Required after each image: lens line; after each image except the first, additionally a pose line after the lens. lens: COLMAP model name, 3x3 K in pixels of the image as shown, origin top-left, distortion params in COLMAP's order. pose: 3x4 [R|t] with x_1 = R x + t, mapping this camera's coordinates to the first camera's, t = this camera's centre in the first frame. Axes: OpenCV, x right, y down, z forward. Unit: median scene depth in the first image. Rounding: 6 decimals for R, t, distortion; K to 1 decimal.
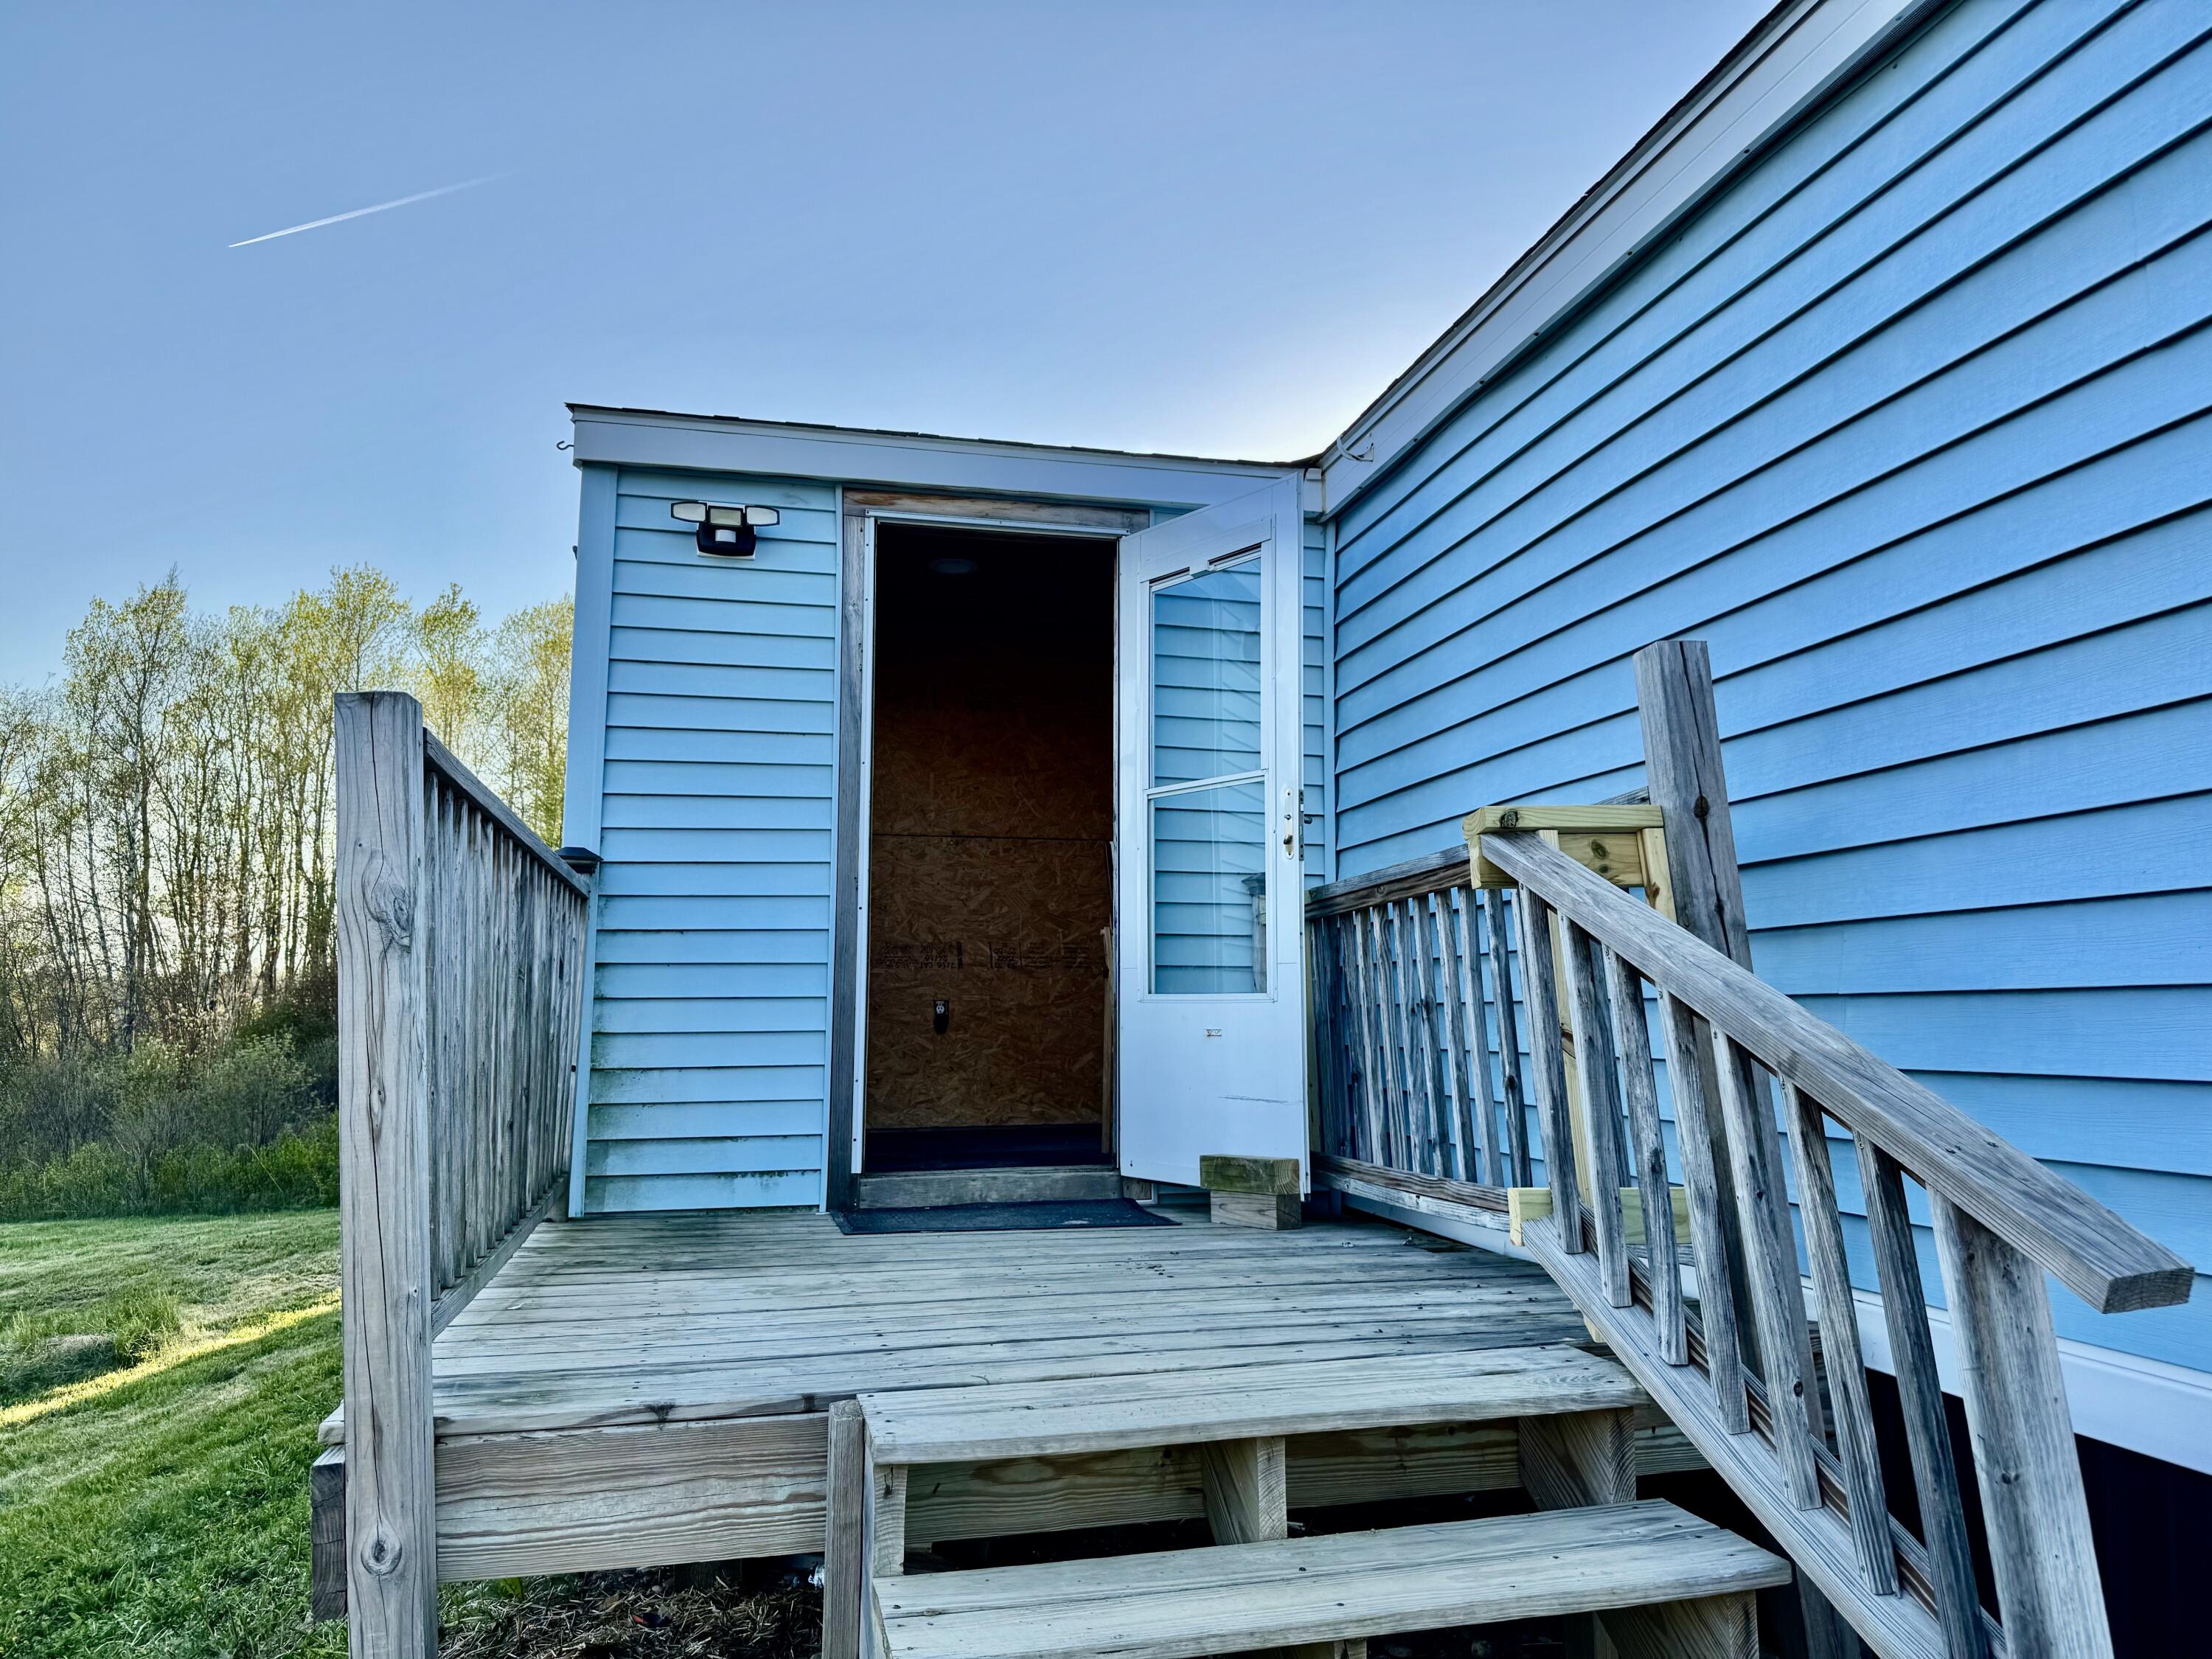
lens RADIAL K [[1533.1, 0, 1106.0], [0, 1533.1, 829.5], [0, 0, 1]] dist [0.002339, -0.058408]
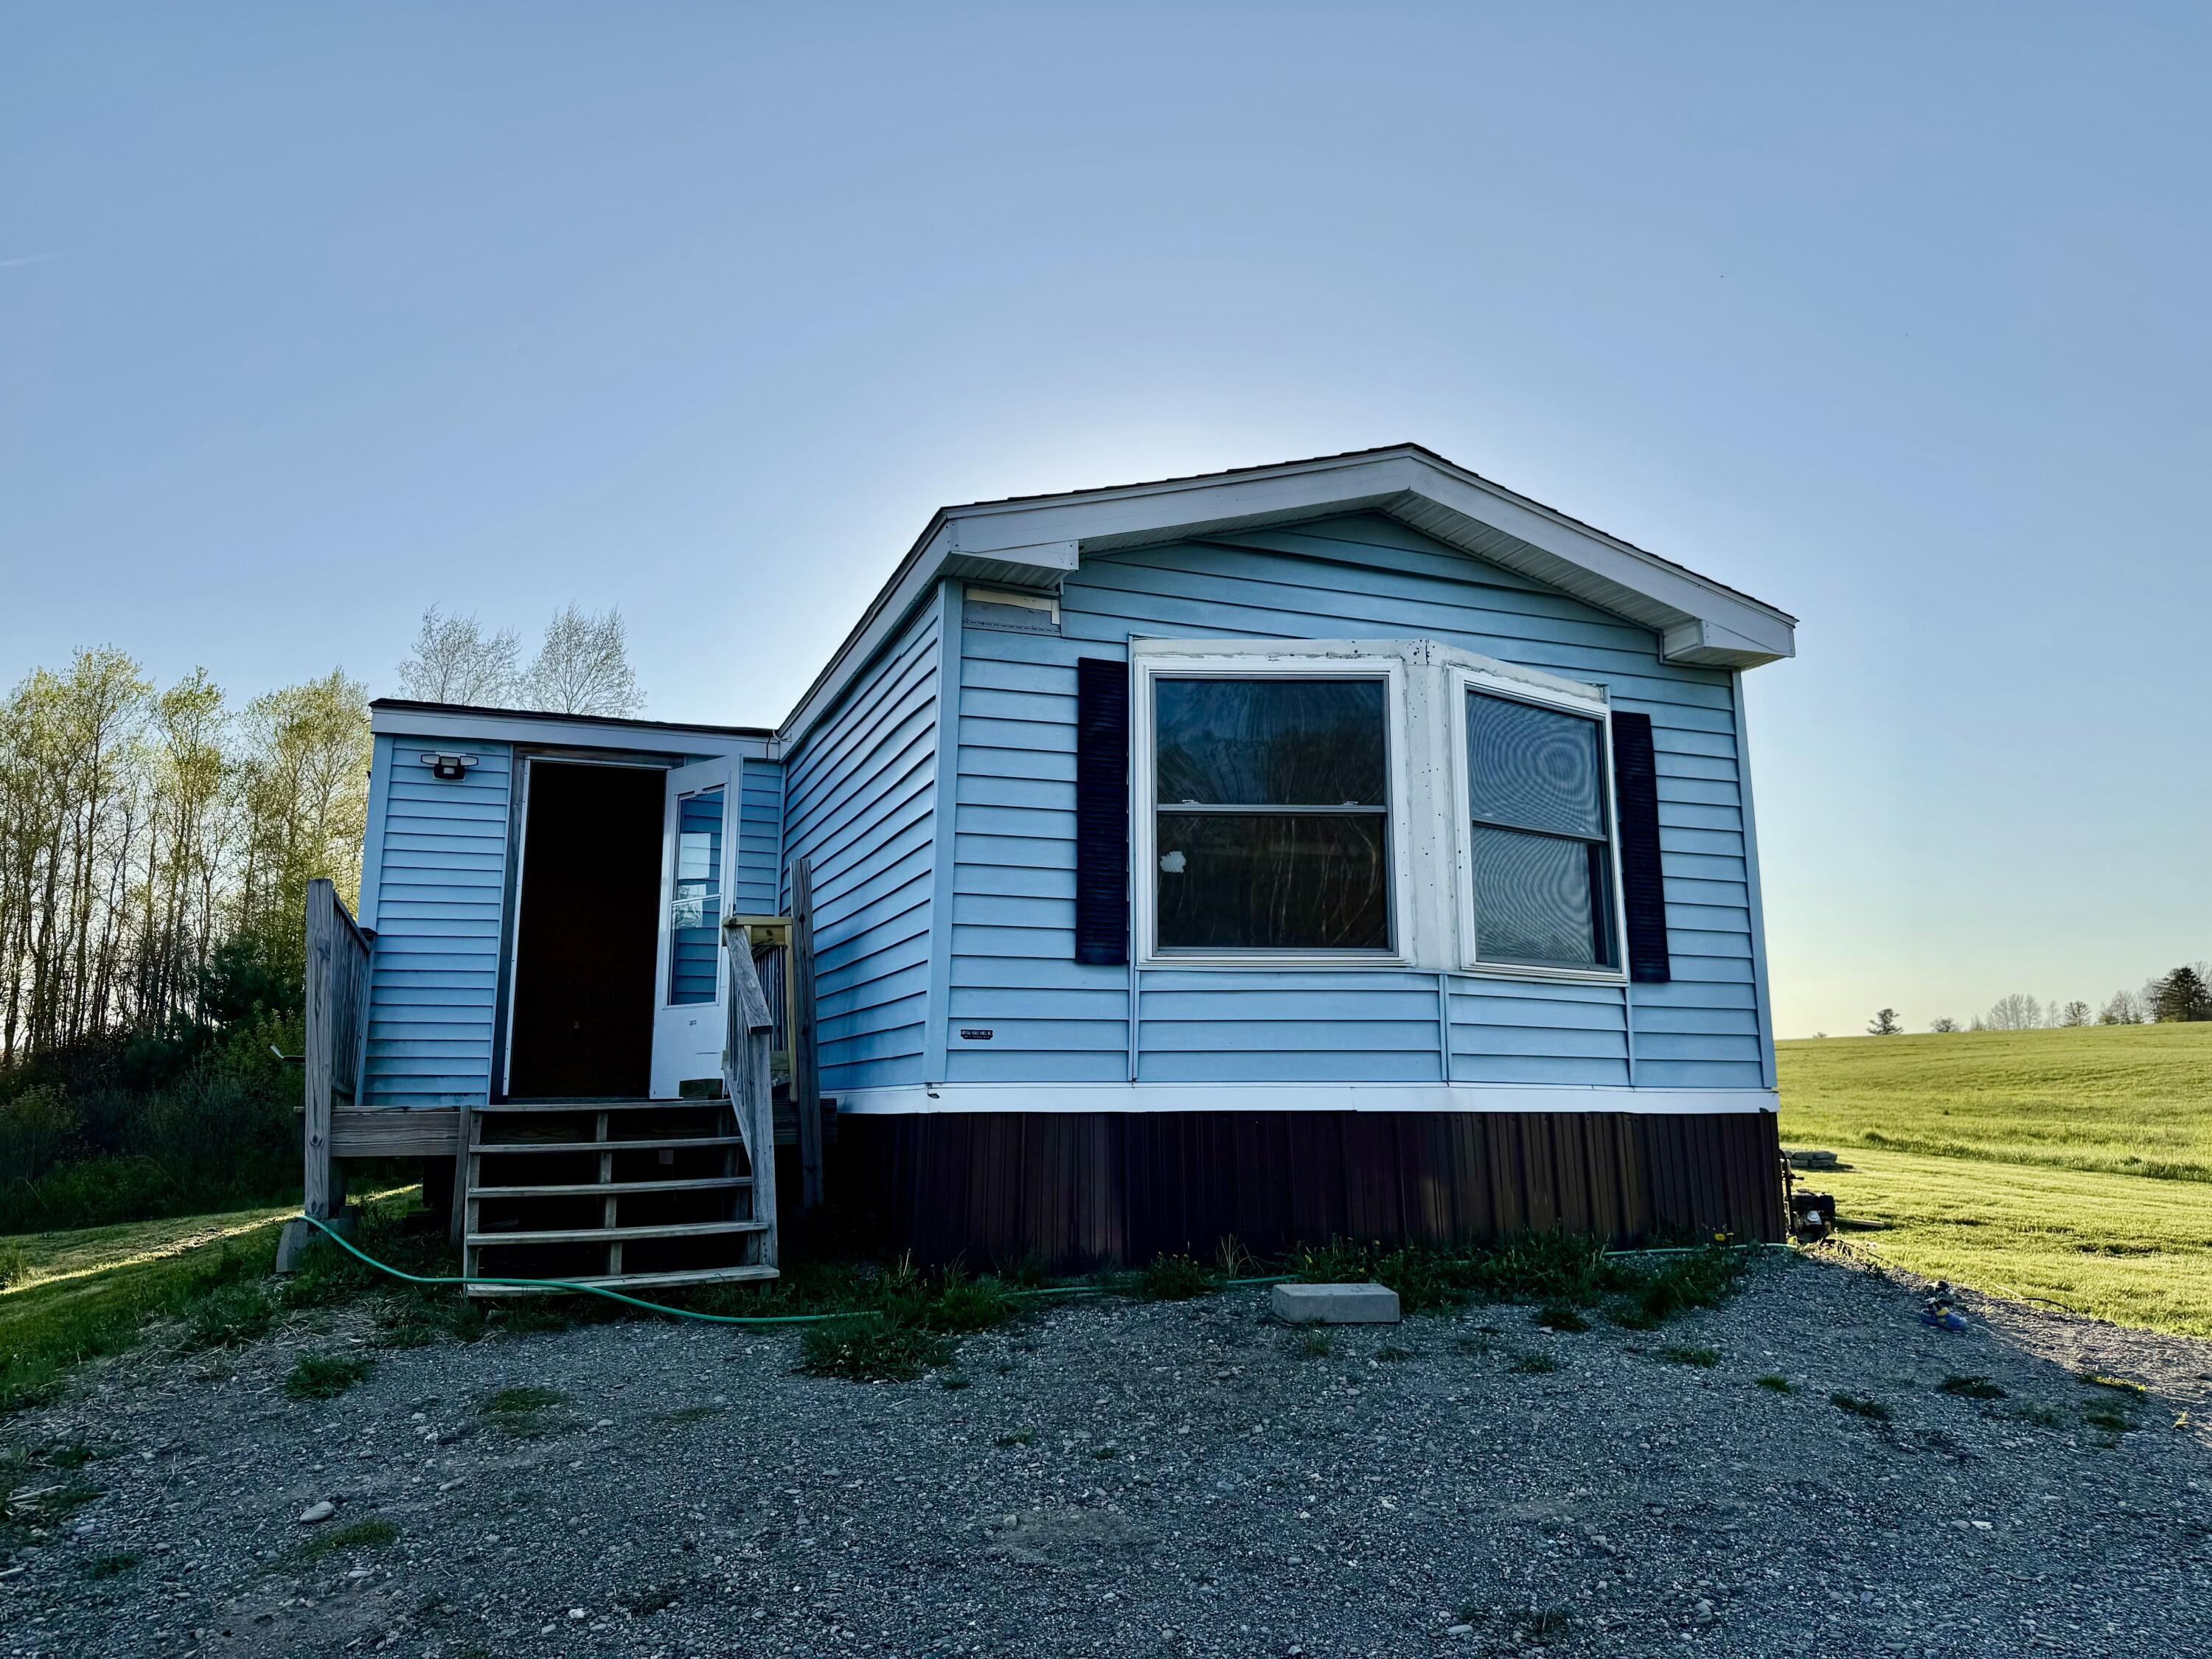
lens RADIAL K [[1533.1, 0, 1106.0], [0, 1533.1, 829.5], [0, 0, 1]] dist [0.002339, -0.058408]
pose [[0.988674, 0.023208, 0.148273, 0.292164], [-0.014734, 0.998208, -0.057996, -0.014250], [-0.149353, 0.055155, 0.987244, -1.048982]]
